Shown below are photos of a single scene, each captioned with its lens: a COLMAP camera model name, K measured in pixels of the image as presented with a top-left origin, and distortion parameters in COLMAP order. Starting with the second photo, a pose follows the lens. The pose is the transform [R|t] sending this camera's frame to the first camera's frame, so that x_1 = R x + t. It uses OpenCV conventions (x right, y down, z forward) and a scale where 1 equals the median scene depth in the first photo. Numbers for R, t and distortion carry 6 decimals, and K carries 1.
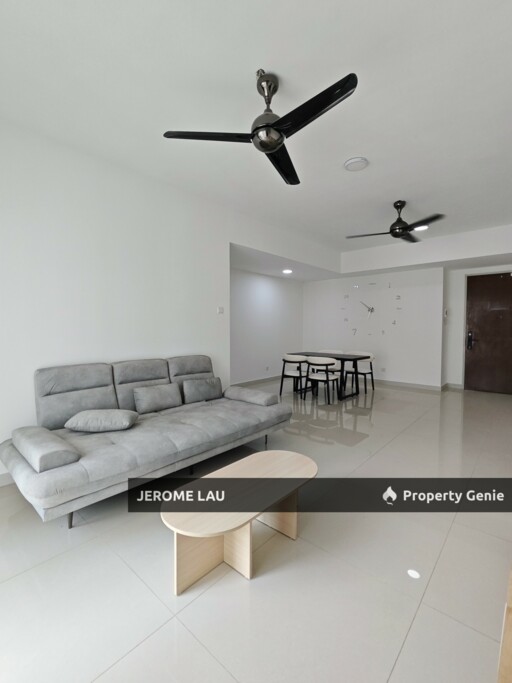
lens RADIAL K [[306.2, 0, 256.0], [0, 306.2, 341.5], [0, 0, 1]] dist [-0.065249, -0.000365]
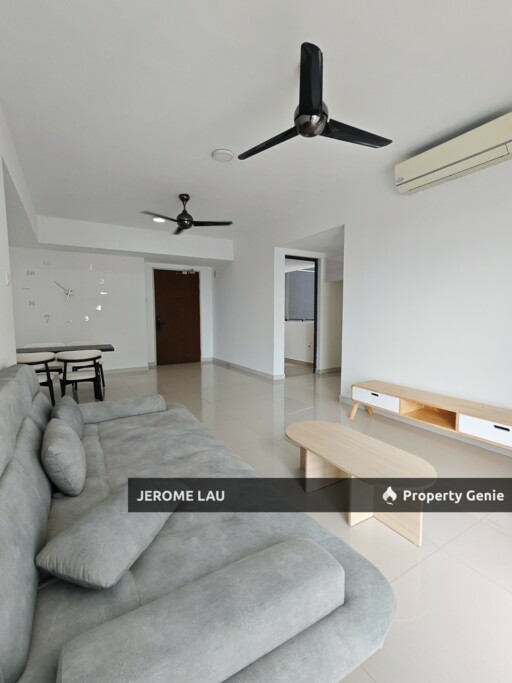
lens RADIAL K [[301.3, 0, 256.0], [0, 301.3, 341.5], [0, 0, 1]] dist [-0.060437, 0.000053]
pose [[0.274387, -0.082698, 0.958057, -0.375689], [0.037019, 0.996465, 0.075411, -0.011995], [-0.960907, 0.014775, 0.276479, 0.345131]]
